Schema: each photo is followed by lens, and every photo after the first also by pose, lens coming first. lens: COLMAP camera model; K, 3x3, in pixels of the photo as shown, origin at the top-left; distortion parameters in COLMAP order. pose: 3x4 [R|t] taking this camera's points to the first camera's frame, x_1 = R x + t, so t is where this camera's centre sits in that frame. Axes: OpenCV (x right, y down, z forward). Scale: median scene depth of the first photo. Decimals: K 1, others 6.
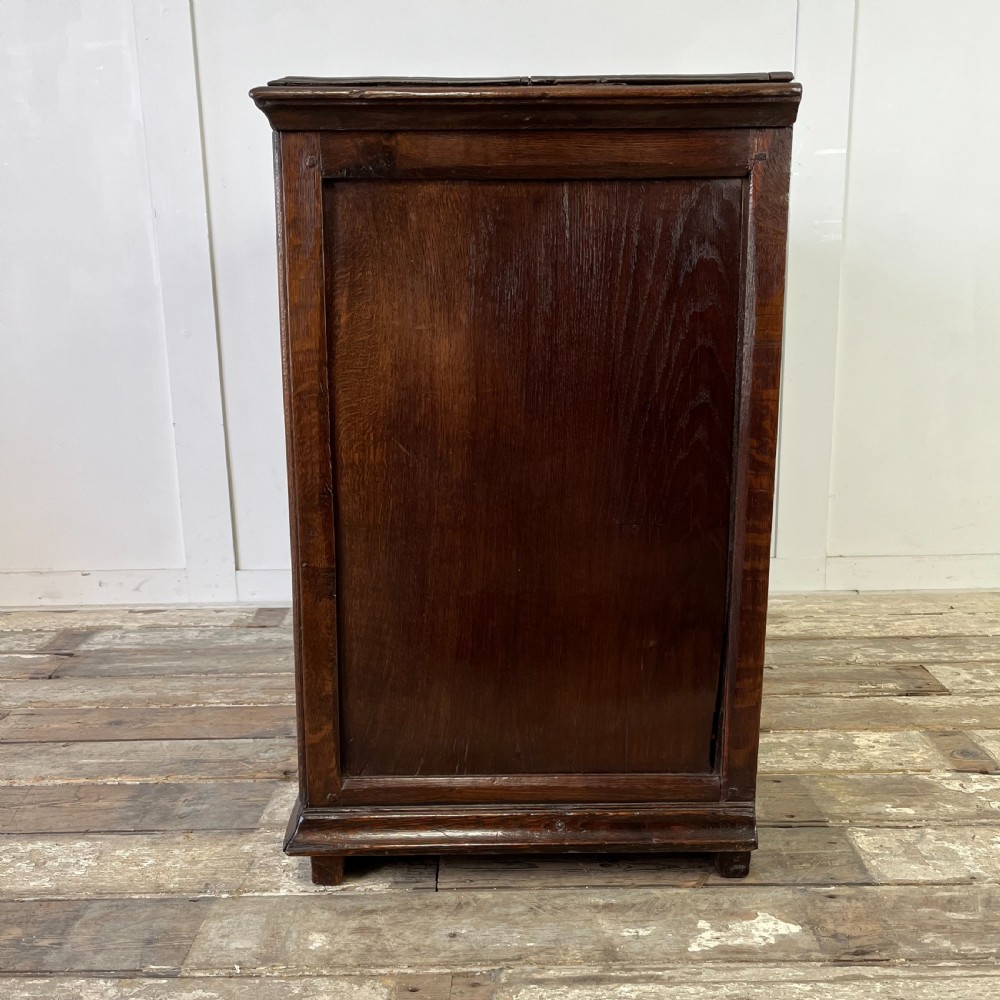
lens RADIAL K [[1004.6, 0, 497.5], [0, 1004.6, 501.1], [0, 0, 1]] dist [0.010763, 0.000000]
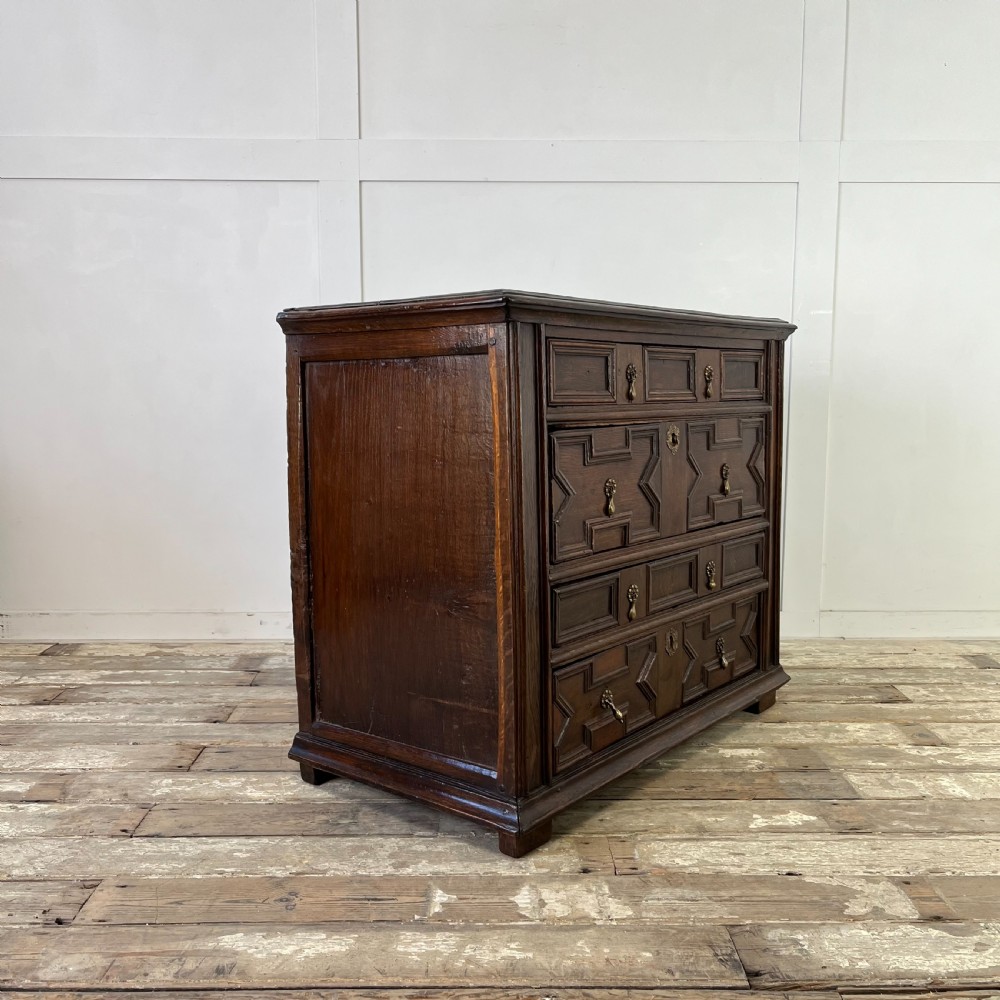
lens RADIAL K [[1004.6, 0, 494.6], [0, 1004.6, 501.4], [0, 0, 1]] dist [0.010763, 0.000000]
pose [[0.999630, 0.020278, 0.018147, -0.236067], [-0.018666, 0.996209, -0.084965, 0.060328], [-0.019801, 0.084594, 0.996219, -0.591953]]
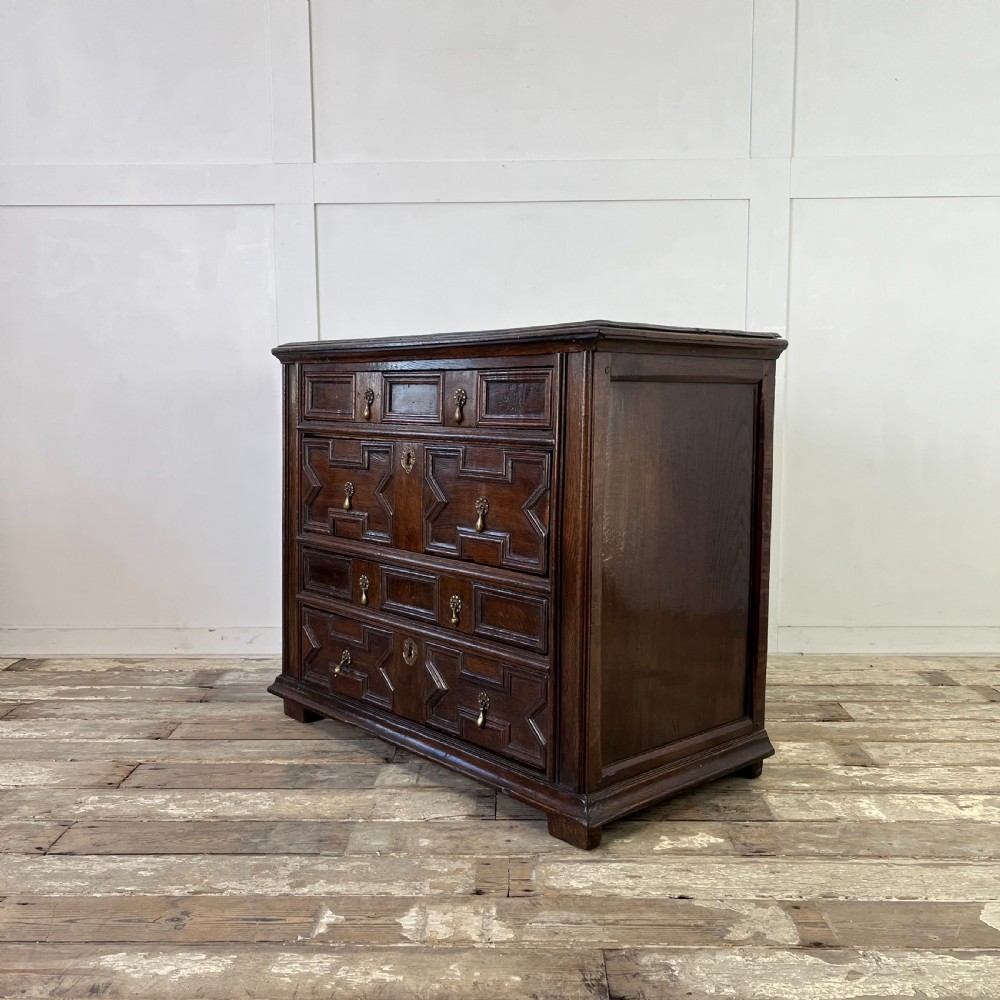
lens RADIAL K [[1004.6, 0, 492.6], [0, 1004.6, 494.3], [0, 0, 1]] dist [0.010763, 0.000000]
pose [[0.999713, 0.015926, -0.017888, -0.046044], [-0.017594, 0.995101, -0.097282, 0.033333], [0.016251, 0.097569, 0.995096, -0.614693]]
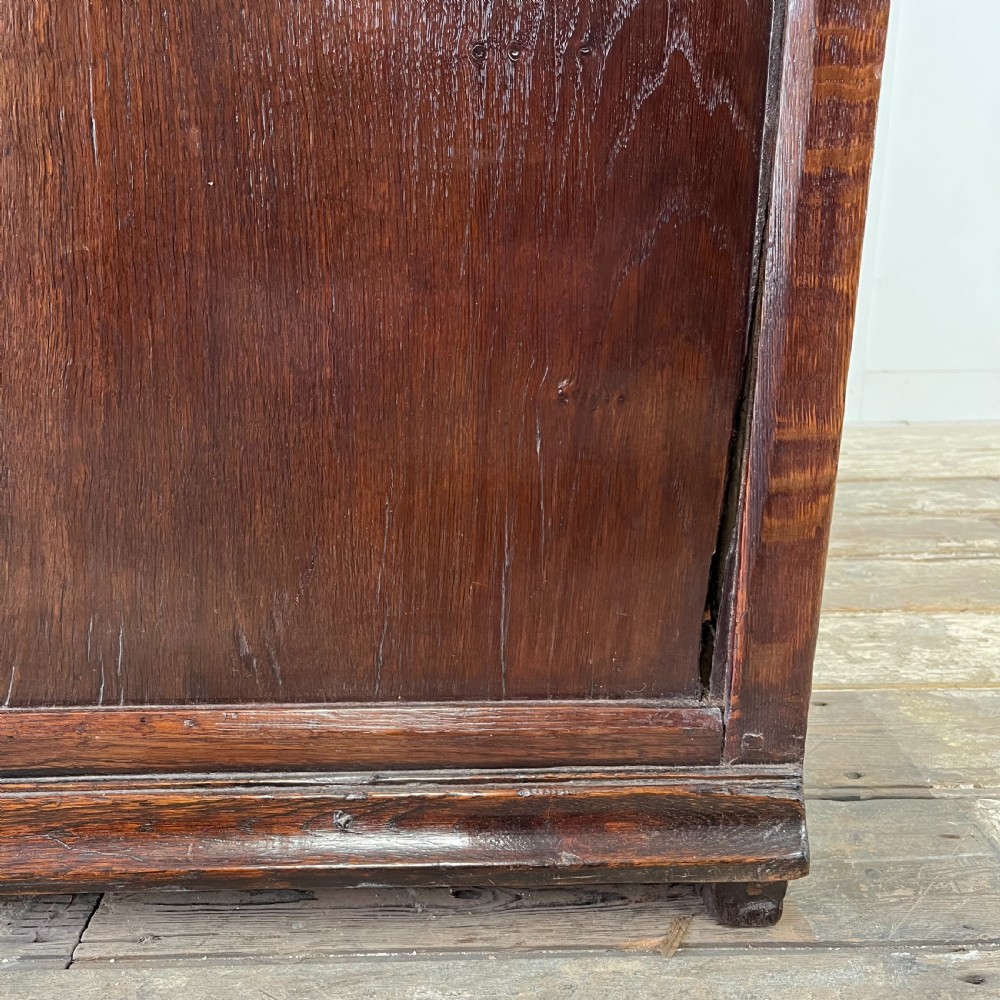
lens RADIAL K [[1004.6, 0, 502.8], [0, 1004.6, 509.0], [0, 0, 1]] dist [0.010763, 0.000000]
pose [[0.999707, -0.000432, 0.024199, 0.117528], [-0.002077, 0.994621, 0.103560, 0.146263], [-0.024114, -0.103580, 0.994329, 0.585177]]
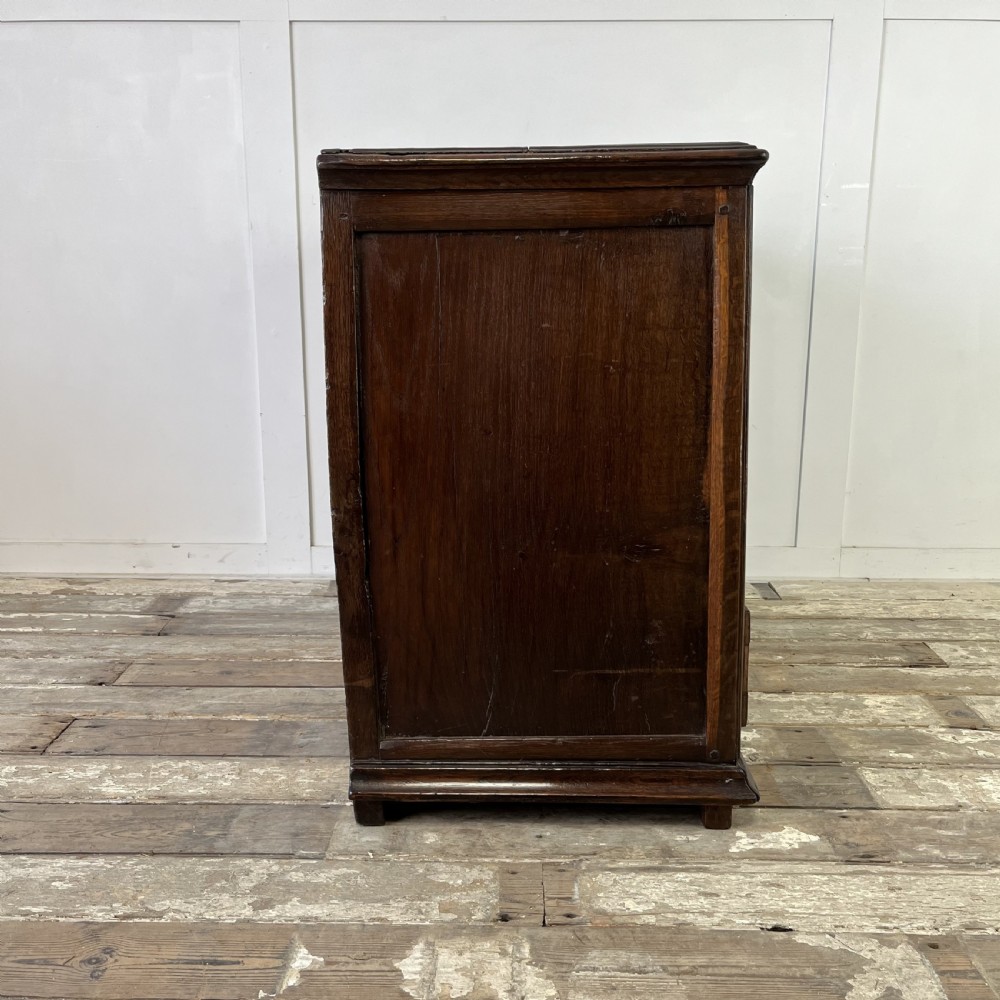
lens RADIAL K [[1004.6, 0, 498.0], [0, 1004.6, 499.8], [0, 0, 1]] dist [0.010763, 0.000000]
pose [[0.999661, 0.025142, -0.006745, -0.090685], [-0.025085, 0.999651, 0.008340, 0.005294], [0.006952, -0.008168, 0.999942, -0.225269]]
